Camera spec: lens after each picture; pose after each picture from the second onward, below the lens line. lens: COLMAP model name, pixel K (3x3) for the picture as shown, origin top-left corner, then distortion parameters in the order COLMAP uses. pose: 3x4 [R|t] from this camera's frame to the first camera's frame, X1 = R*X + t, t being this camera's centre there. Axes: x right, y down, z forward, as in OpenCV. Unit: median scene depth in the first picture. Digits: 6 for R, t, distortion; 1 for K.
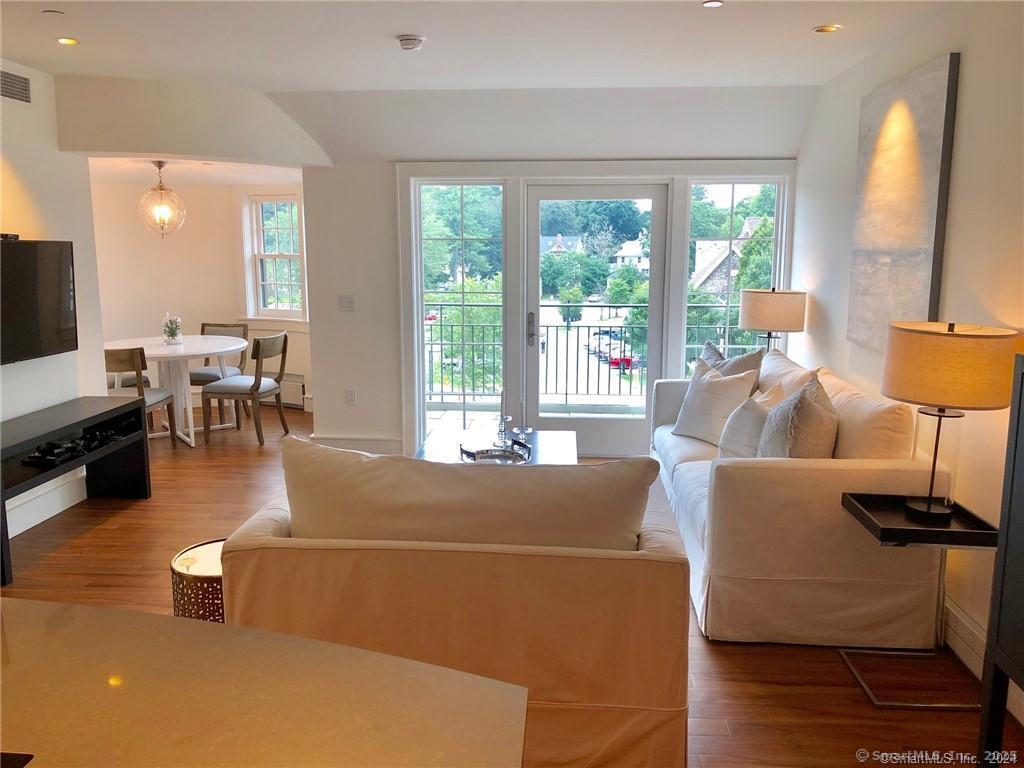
lens RADIAL K [[843.8, 0, 508.5], [0, 843.8, 379.6], [0, 0, 1]] dist [0.053572, -0.066230]
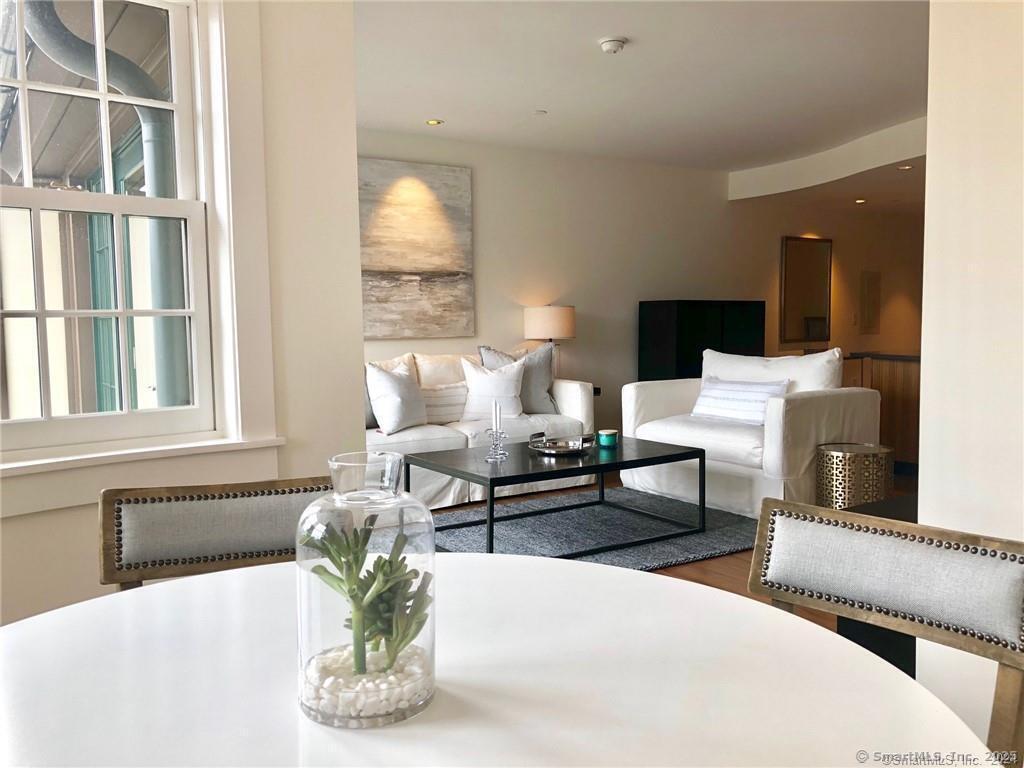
lens RADIAL K [[843.8, 0, 512.9], [0, 843.8, 389.3], [0, 0, 1]] dist [0.053572, -0.066230]
pose [[-0.608051, -0.047988, 0.792446, -0.574787], [0.144056, 0.974932, 0.169575, -0.115160], [-0.780719, 0.217267, -0.585896, 1.167320]]
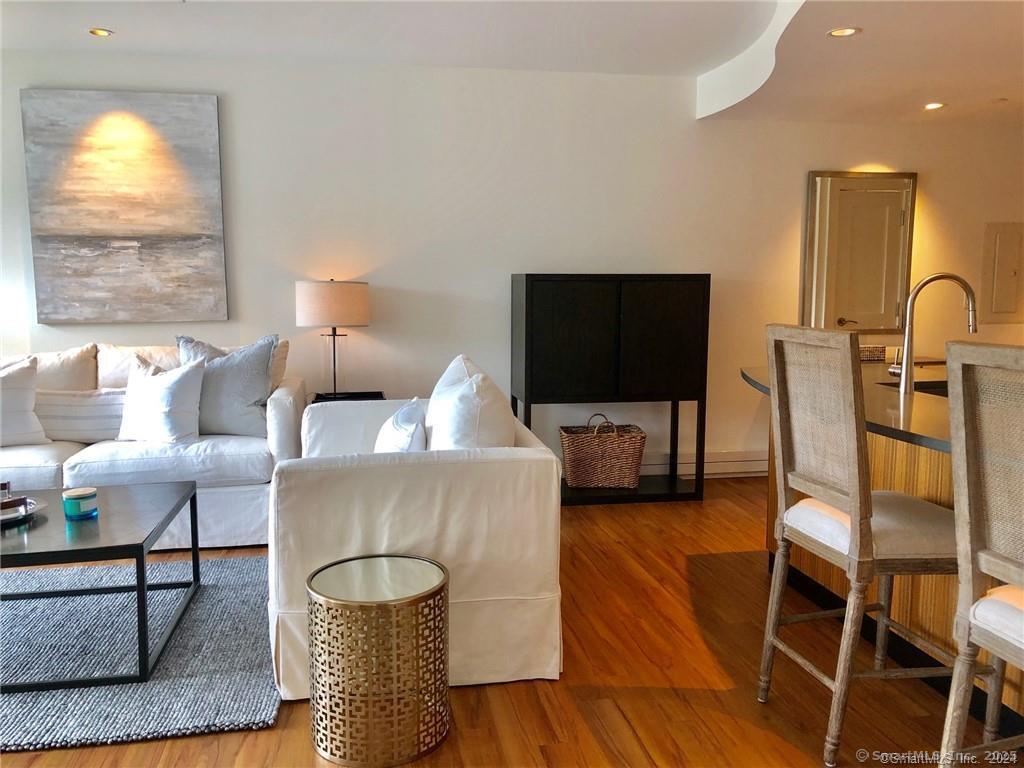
lens RADIAL K [[843.8, 0, 511.9], [0, 843.8, 385.5], [0, 0, 1]] dist [0.053572, -0.066230]
pose [[-0.239275, -0.112577, 0.964403, -0.549016], [0.160222, 0.975061, 0.153573, -0.029380], [-0.957641, 0.191265, -0.215270, 0.507969]]
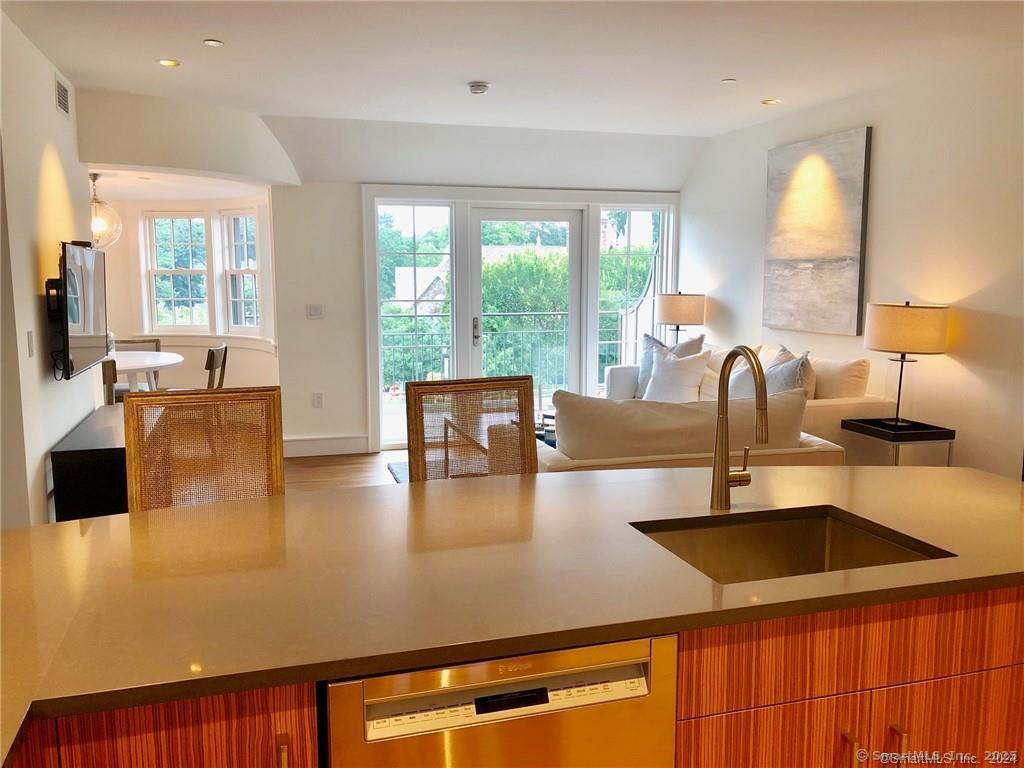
lens RADIAL K [[843.8, 0, 508.8], [0, 843.8, 376.3], [0, 0, 1]] dist [0.053572, -0.066230]
pose [[0.934857, -0.045652, 0.352077, -0.340761], [0.057914, 0.998024, -0.024367, 0.031513], [-0.350269, 0.043170, 0.935654, -0.089784]]
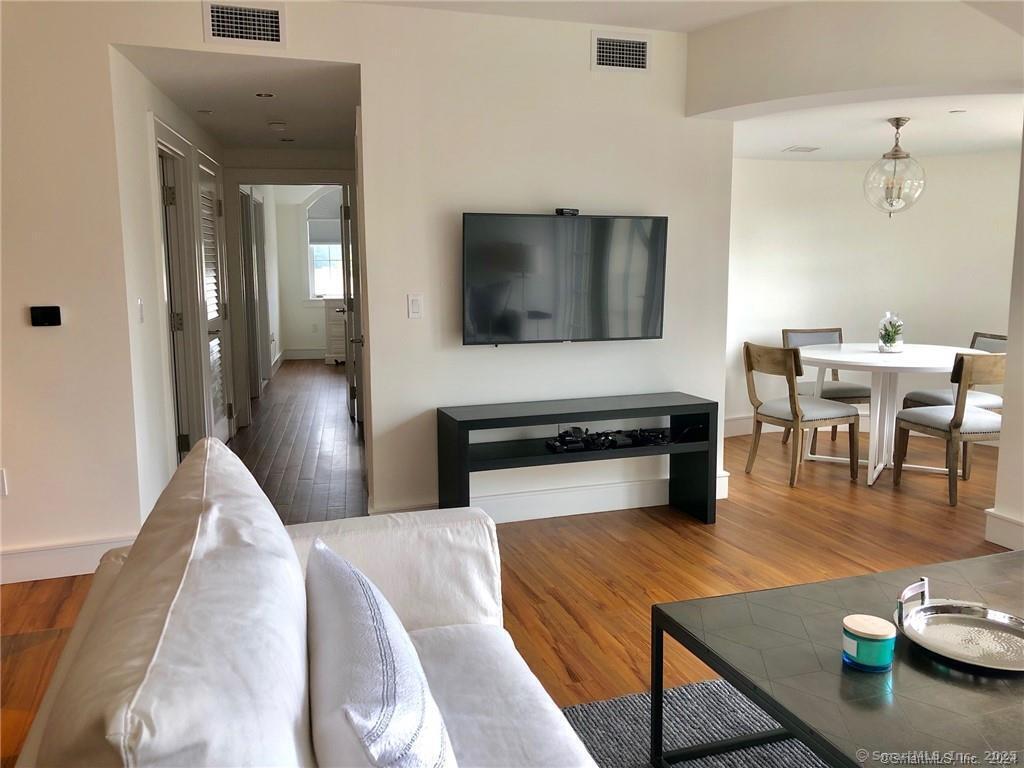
lens RADIAL K [[843.8, 0, 505.4], [0, 843.8, 384.5], [0, 0, 1]] dist [0.053572, -0.066230]
pose [[0.401613, 0.123665, -0.907422, 0.199939], [-0.137585, 0.987743, 0.073718, -0.024425], [0.905416, 0.095242, 0.413705, 0.395761]]
